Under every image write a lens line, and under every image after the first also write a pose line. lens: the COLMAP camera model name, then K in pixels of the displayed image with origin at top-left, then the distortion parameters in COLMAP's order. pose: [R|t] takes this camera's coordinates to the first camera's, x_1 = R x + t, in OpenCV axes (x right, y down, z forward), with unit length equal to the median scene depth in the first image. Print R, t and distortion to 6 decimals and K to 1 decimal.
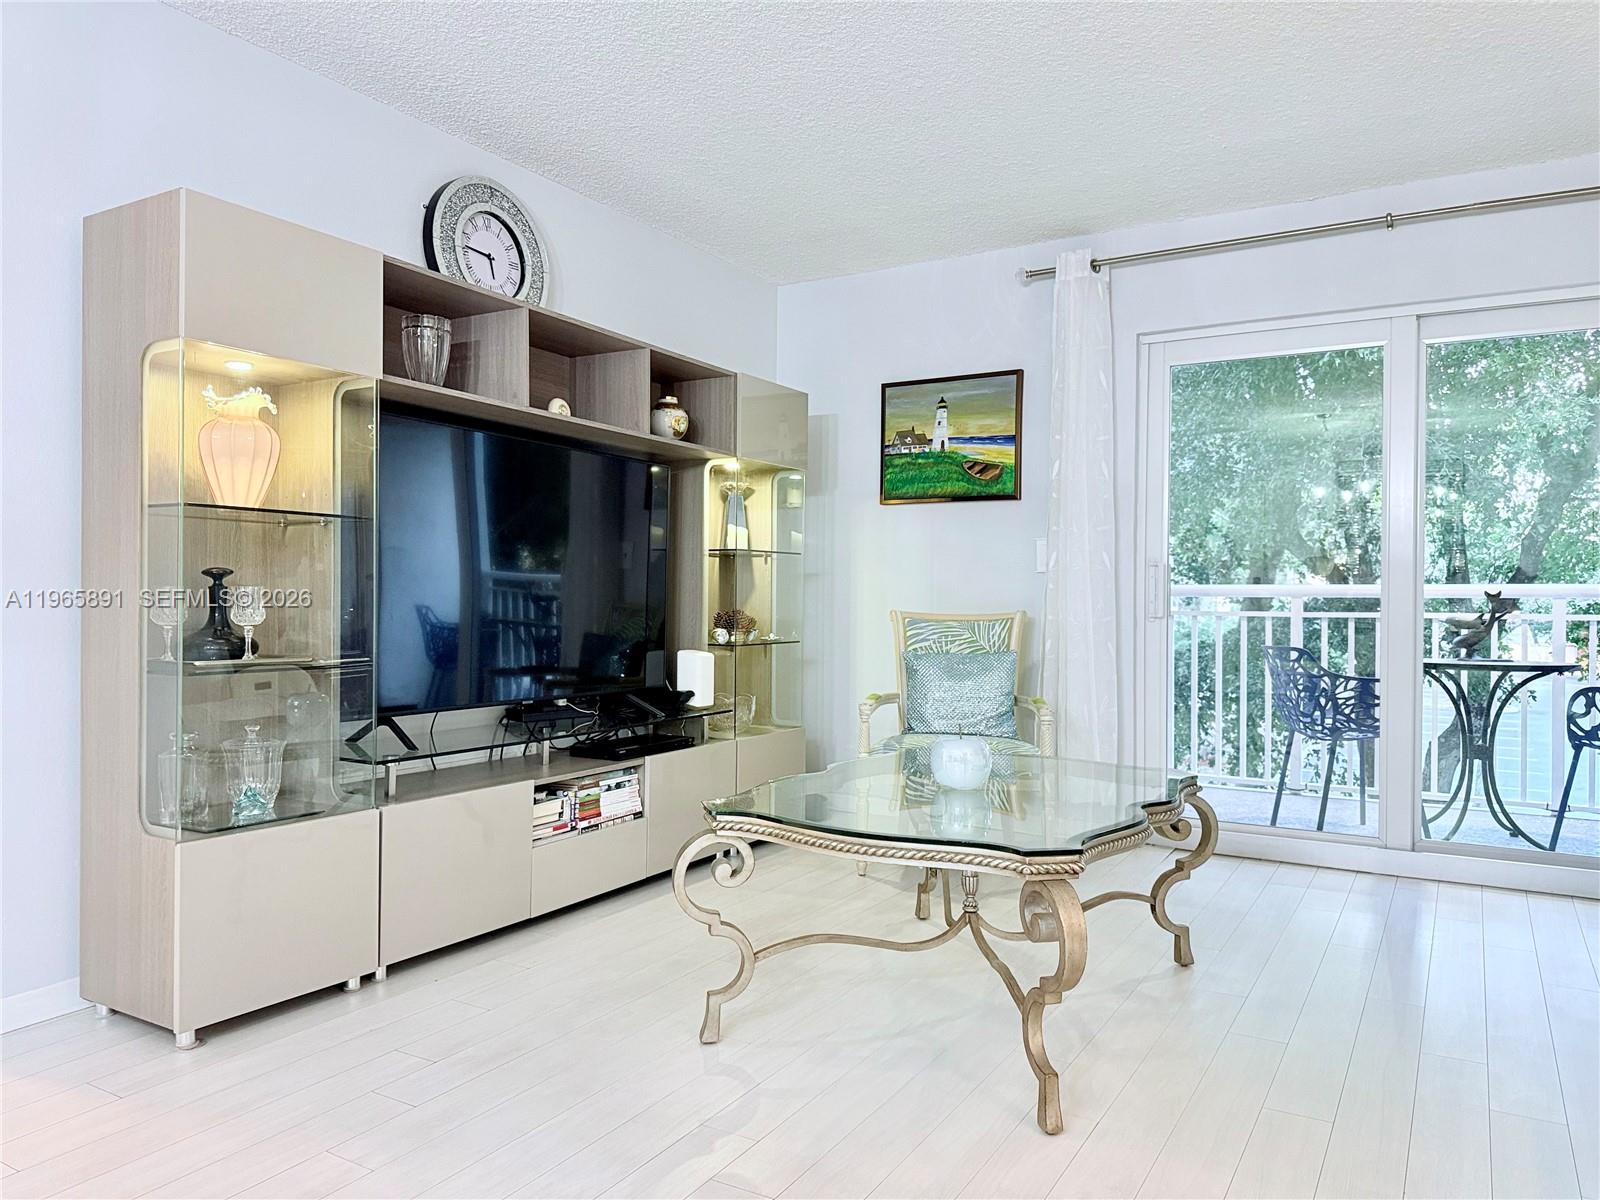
lens RADIAL K [[1140.8, 0, 800.0], [0, 1140.8, 600.0], [0, 0, 1]] dist [0.181606, -0.272862]
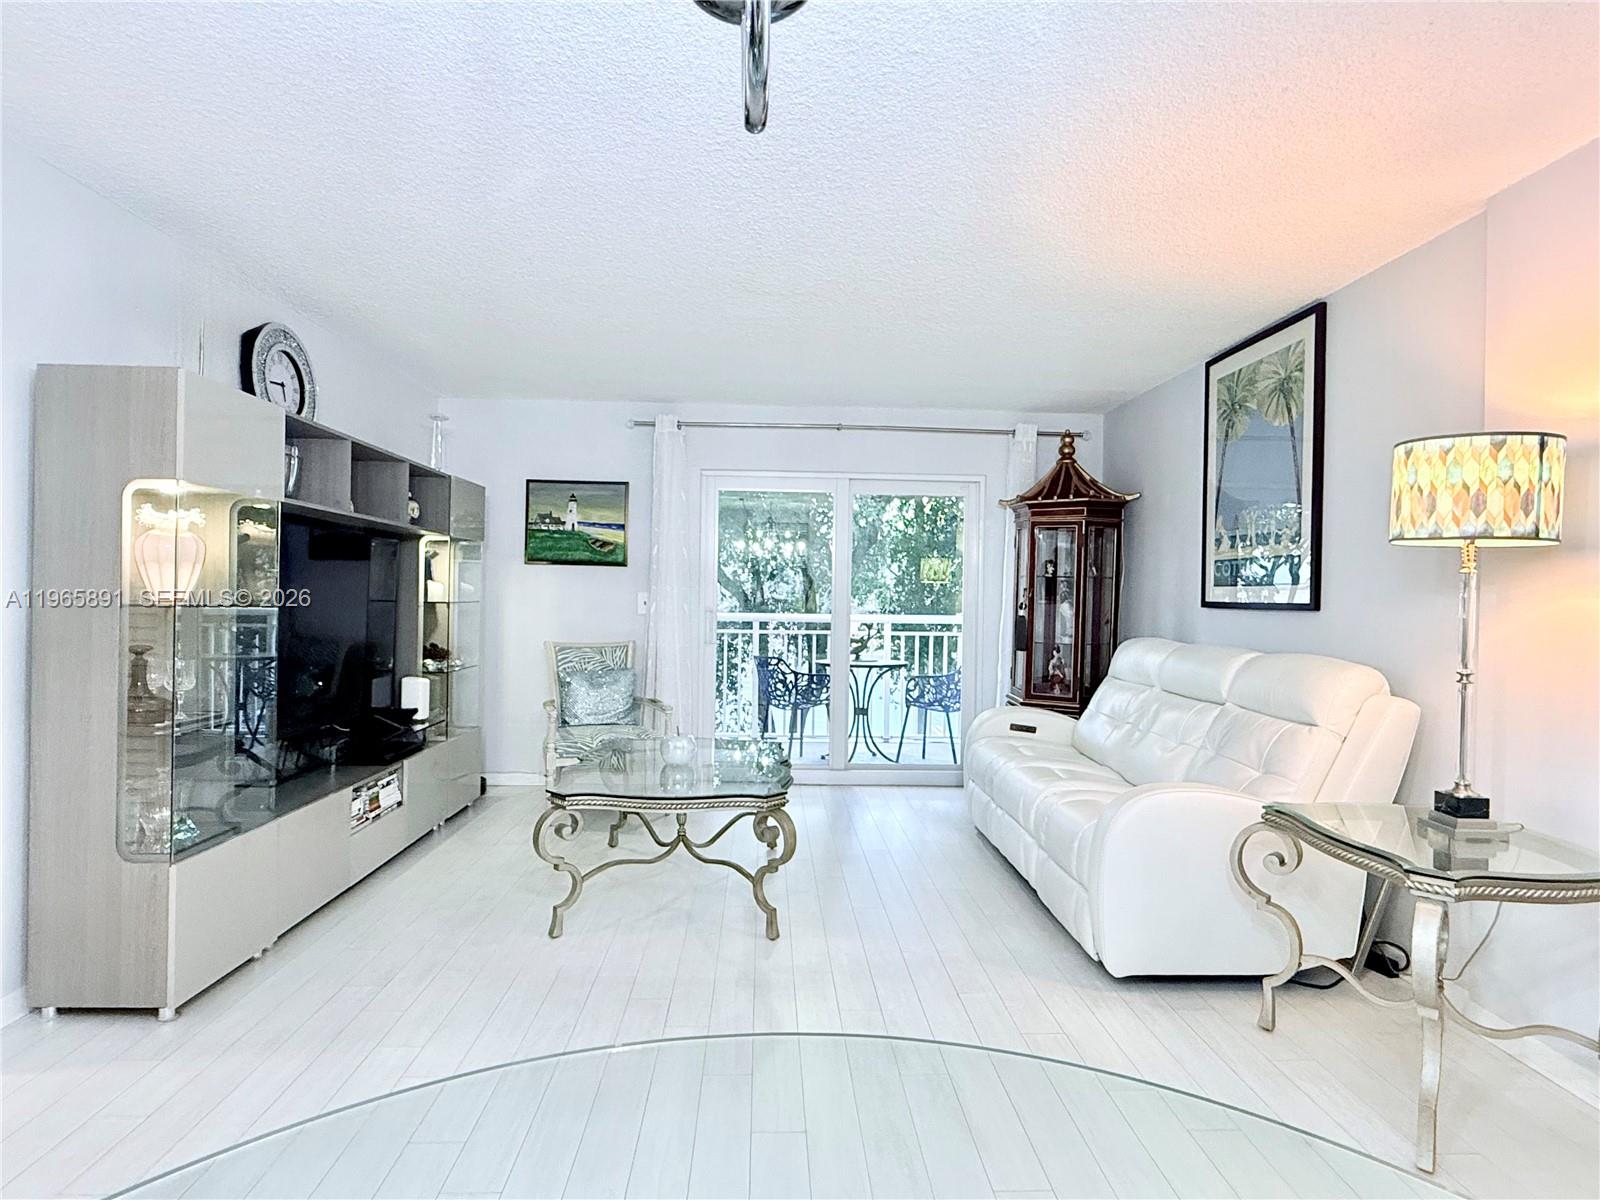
lens RADIAL K [[885.8, 0, 800.0], [0, 885.8, 600.0], [0, 0, 1]] dist [0.050481, 0.000175]
pose [[0.848132, 0.004822, 0.529762, -0.260572], [-0.008924, 0.999947, 0.005185, -0.055771], [-0.529709, -0.009125, 0.848130, -0.131922]]
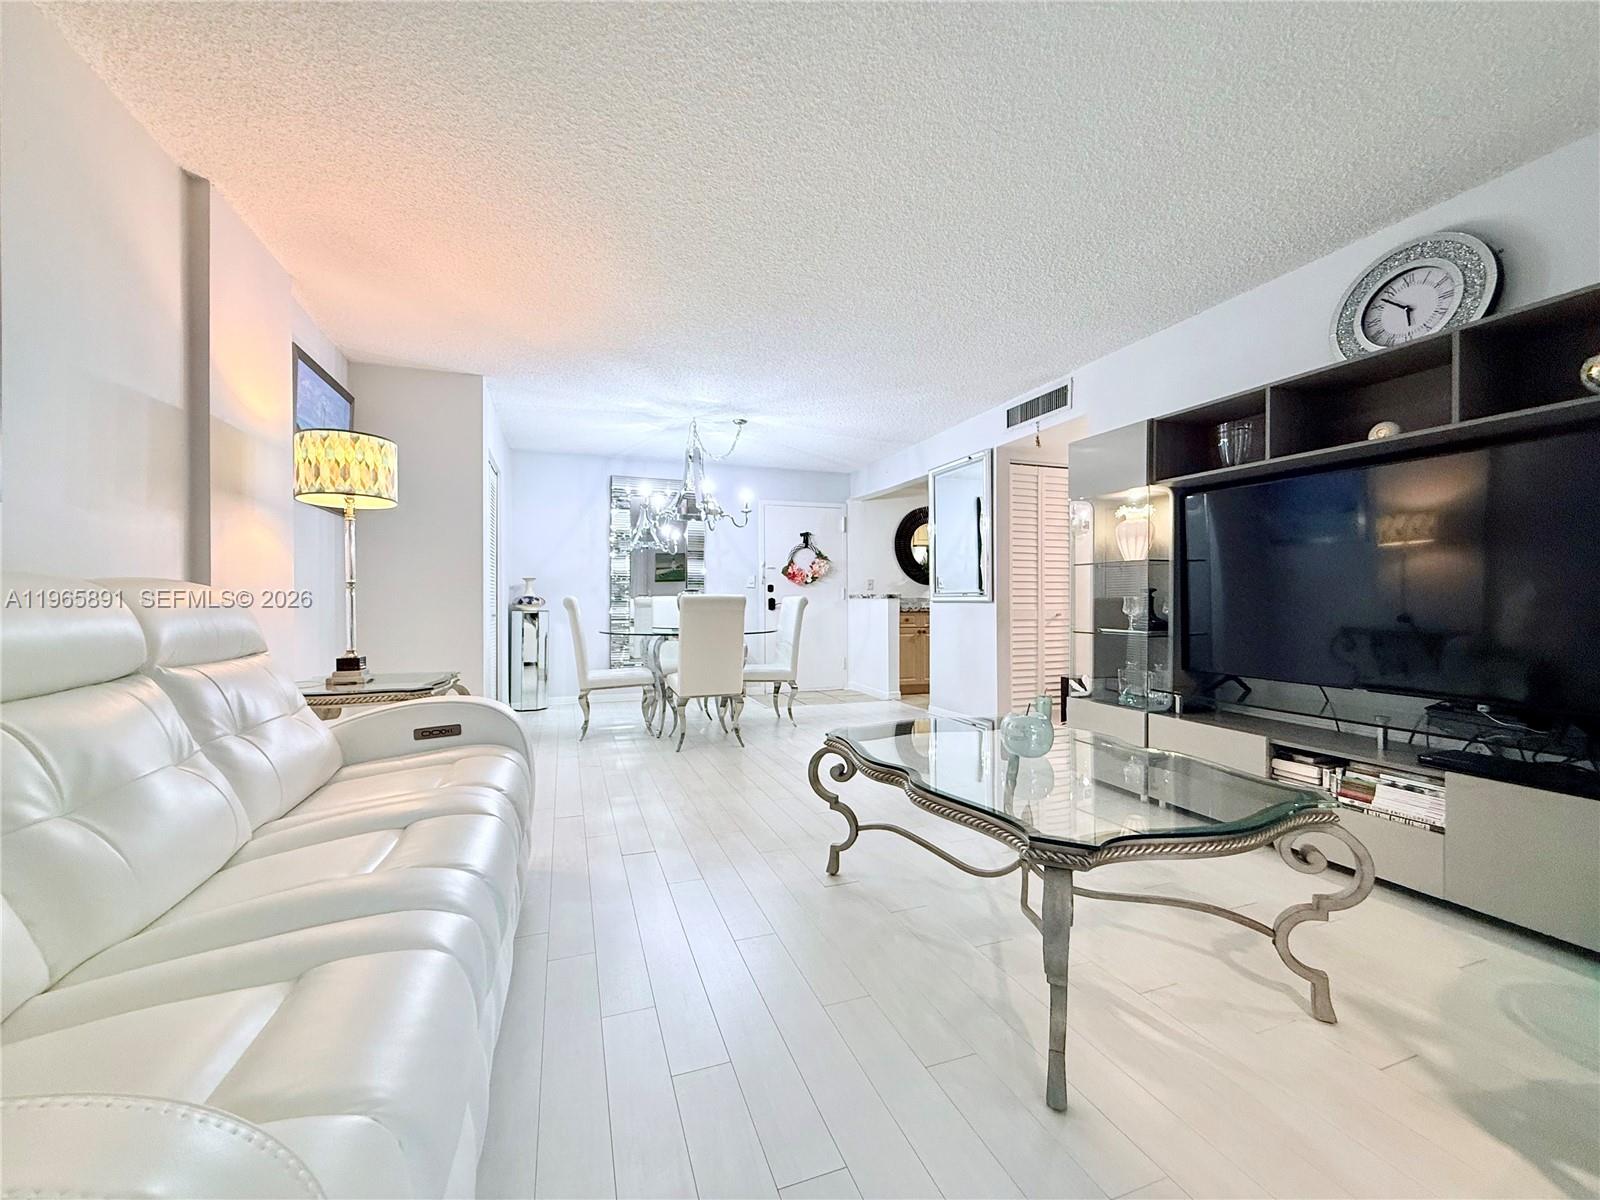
lens RADIAL K [[664.9, 0, 800.0], [0, 664.9, 600.0], [0, 0, 1]] dist [-0.000882, 0.000072]
pose [[-0.644404, 0.000695, -0.764685, 0.536996], [-0.002187, 0.999994, 0.002752, -0.003724], [0.764682, 0.003445, -0.644399, 0.817854]]
